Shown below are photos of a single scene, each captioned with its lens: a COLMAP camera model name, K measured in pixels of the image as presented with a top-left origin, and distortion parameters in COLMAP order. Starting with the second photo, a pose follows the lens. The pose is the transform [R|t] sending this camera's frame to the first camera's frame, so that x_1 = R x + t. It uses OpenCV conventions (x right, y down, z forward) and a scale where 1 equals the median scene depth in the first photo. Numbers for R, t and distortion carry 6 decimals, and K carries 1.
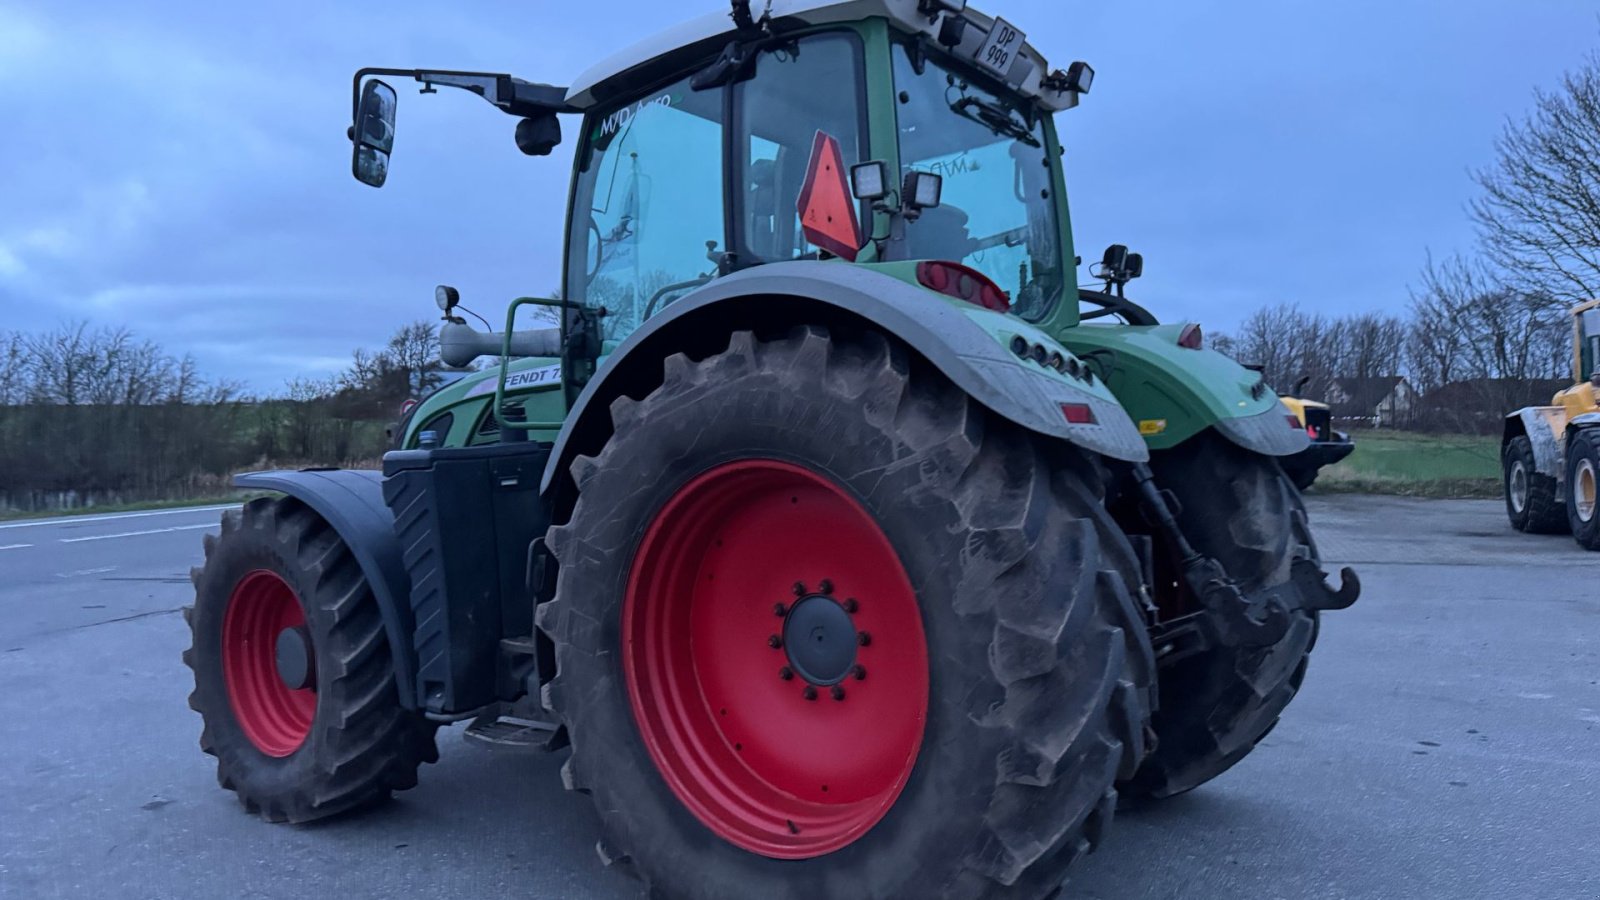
lens RADIAL K [[1107.0, 0, 800.0], [0, 1107.0, 450.0], [0, 0, 1]] dist [0.159884, -0.304470]
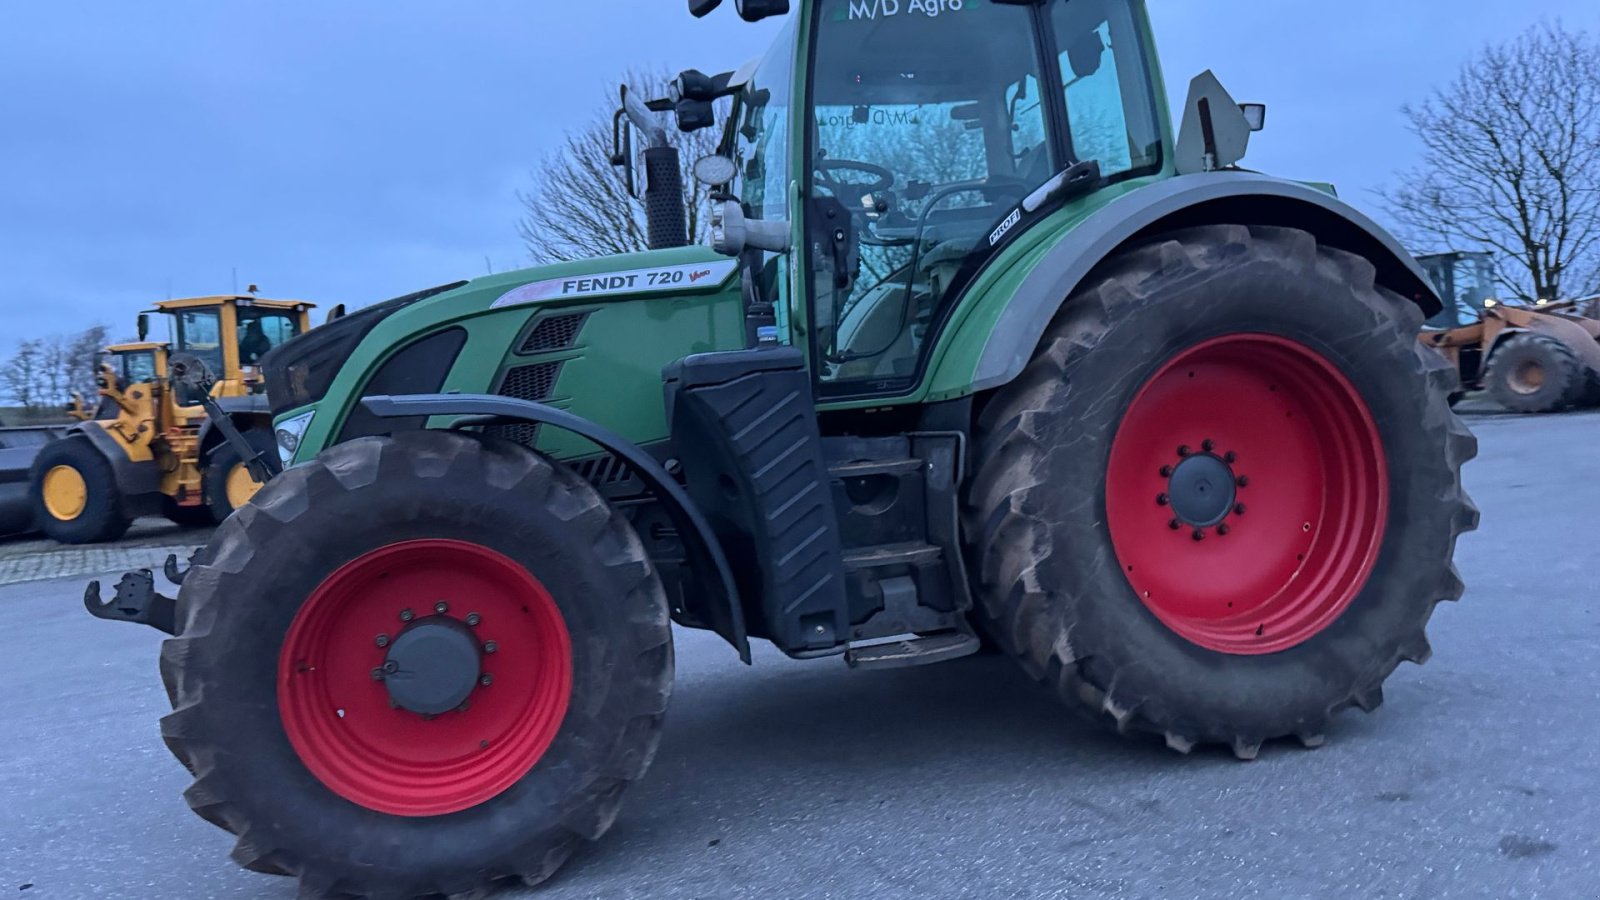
lens RADIAL K [[1107.0, 0, 800.0], [0, 1107.0, 450.0], [0, 0, 1]] dist [0.159884, -0.304470]
pose [[0.622469, -0.054883, 0.780718, -1.205564], [0.061599, 0.997879, 0.021036, 0.074169], [-0.780217, 0.034998, 0.624530, 0.570668]]
